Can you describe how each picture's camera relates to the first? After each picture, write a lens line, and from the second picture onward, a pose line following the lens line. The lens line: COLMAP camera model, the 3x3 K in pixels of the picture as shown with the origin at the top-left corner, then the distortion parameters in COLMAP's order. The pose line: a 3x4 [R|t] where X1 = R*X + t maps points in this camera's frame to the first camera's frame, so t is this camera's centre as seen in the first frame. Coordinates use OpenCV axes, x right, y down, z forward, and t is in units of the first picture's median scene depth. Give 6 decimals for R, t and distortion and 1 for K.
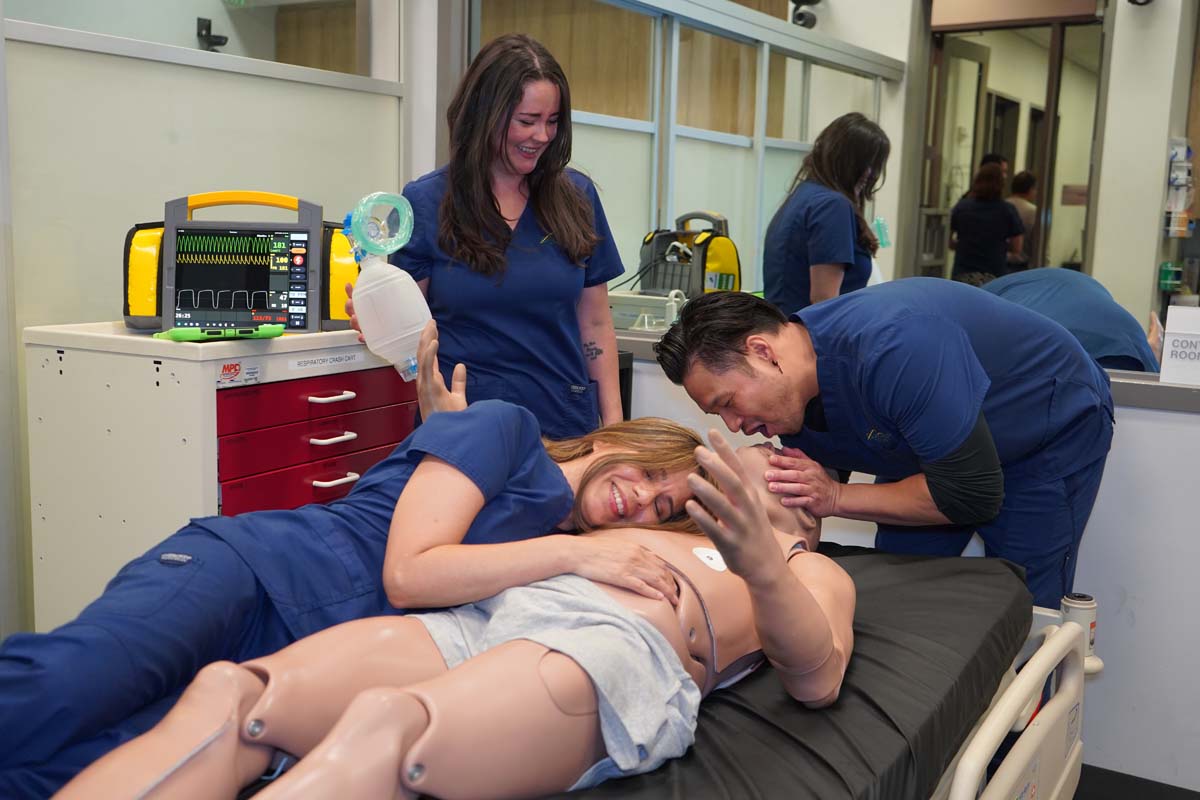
lens RADIAL K [[1264.1, 0, 619.7], [0, 1264.1, 401.5], [0, 0, 1]] dist [0.015441, 0.000000]
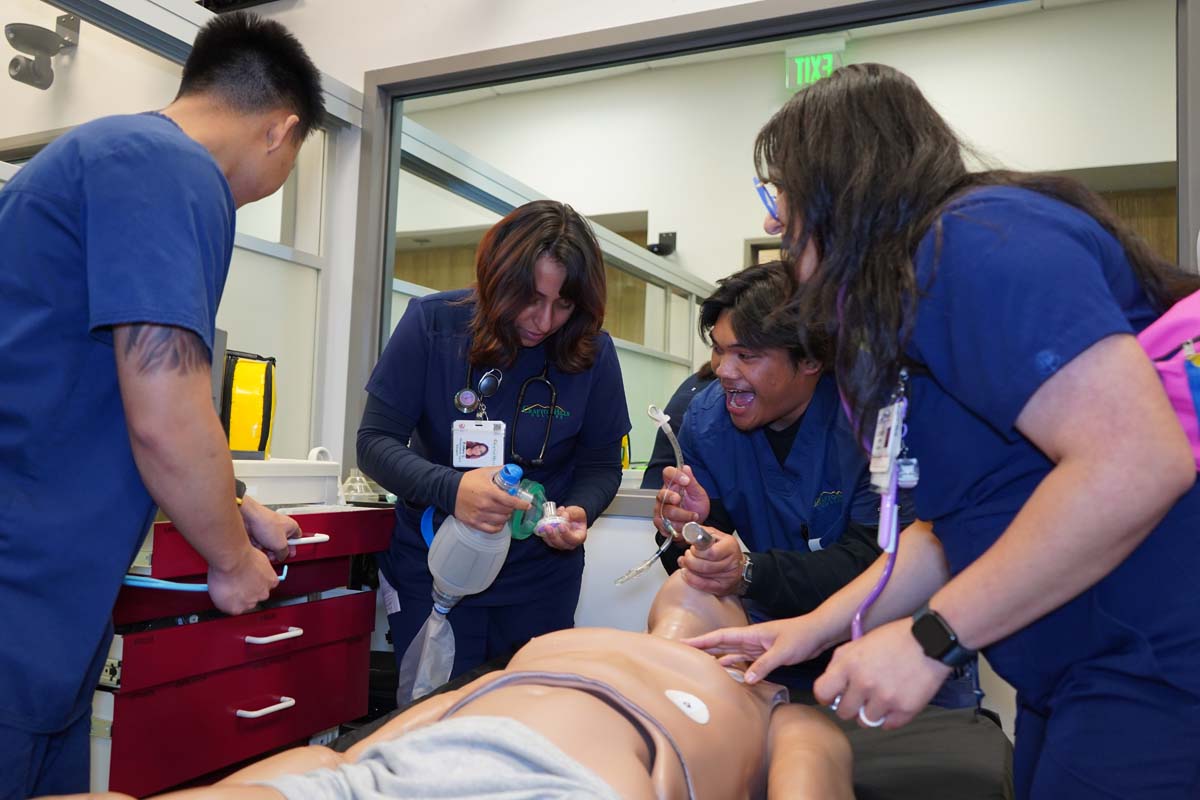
lens RADIAL K [[942.6, 0, 600.7], [0, 942.6, 450.5], [0, 0, 1]] dist [-0.002147, 0.018661]
pose [[0.993059, 0.019791, 0.115941, -0.037136], [-0.002393, 0.988937, -0.148316, 0.038079], [-0.117594, 0.147009, 0.982120, 0.287673]]
